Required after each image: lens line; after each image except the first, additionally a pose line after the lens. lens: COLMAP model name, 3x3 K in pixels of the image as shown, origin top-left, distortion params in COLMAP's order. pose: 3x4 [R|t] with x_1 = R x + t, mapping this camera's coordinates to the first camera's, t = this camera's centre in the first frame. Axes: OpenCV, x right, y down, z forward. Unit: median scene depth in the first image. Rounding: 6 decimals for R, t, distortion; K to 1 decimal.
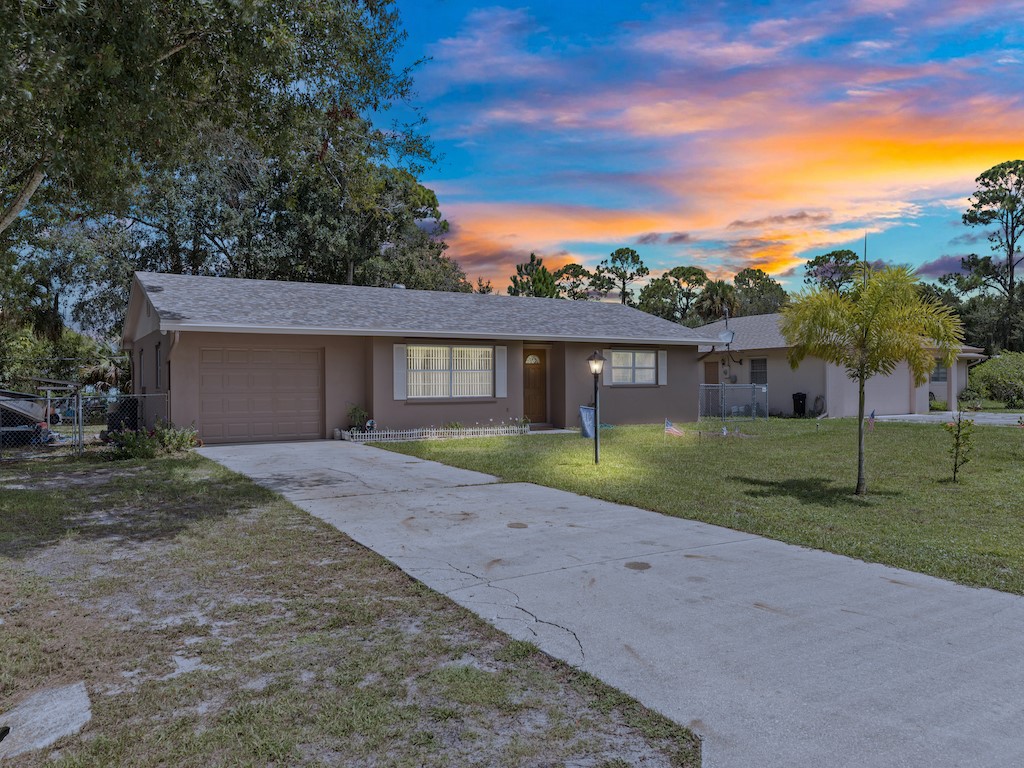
lens RADIAL K [[778.8, 0, 512.0], [0, 778.8, 384.0], [0, 0, 1]] dist [0.000117, 0.000015]
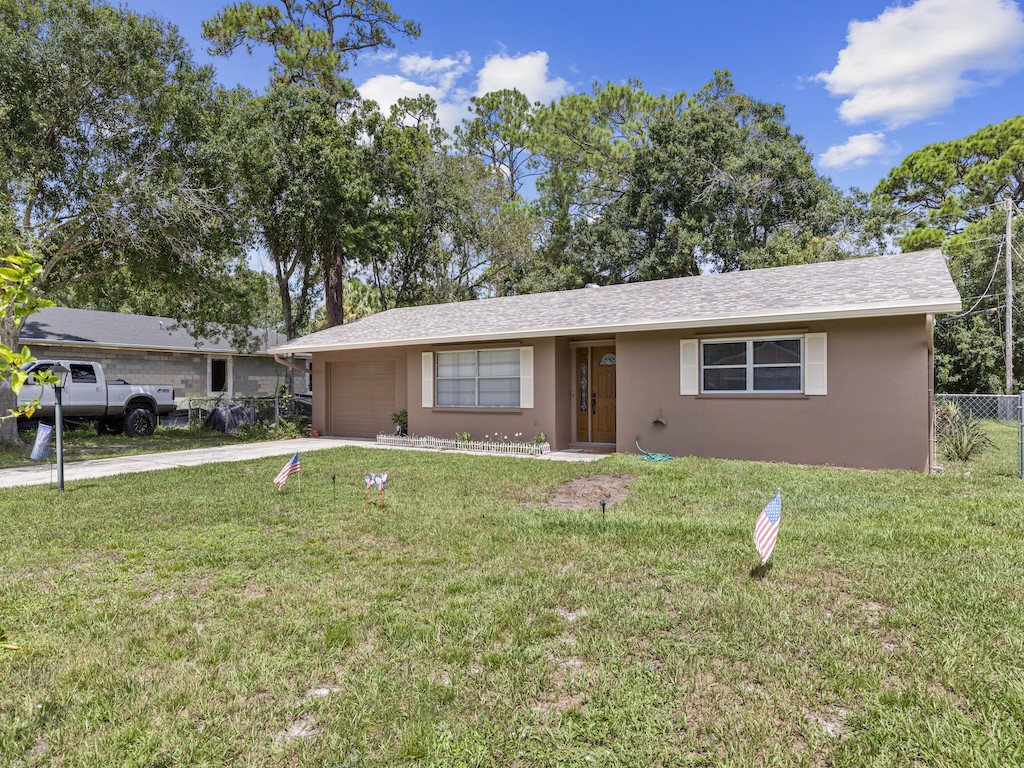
lens RADIAL K [[602.0, 0, 512.0], [0, 602.0, 384.0], [0, 0, 1]] dist [0.001200, 0.000430]
pose [[0.415325, 0.002331, -0.909670, 0.118843], [0.006665, 0.999962, 0.005605, -0.002621], [0.909649, -0.008391, 0.415294, 0.151046]]
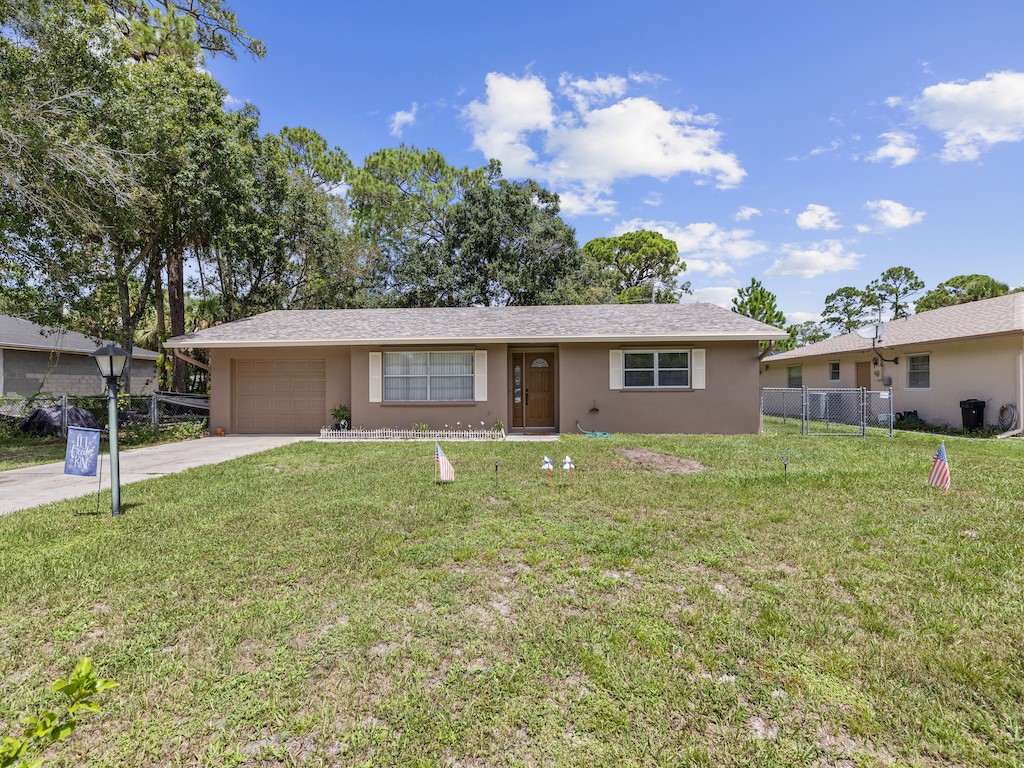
lens RADIAL K [[457.2, 0, 510.2], [0, 457.2, 386.3], [0, 0, 1]] dist [0.006982, -0.000775]
pose [[0.813066, 0.002991, -0.582164, 0.076288], [-0.000302, 0.999989, 0.004716, -0.001037], [0.582171, -0.003658, 0.813058, 0.113231]]
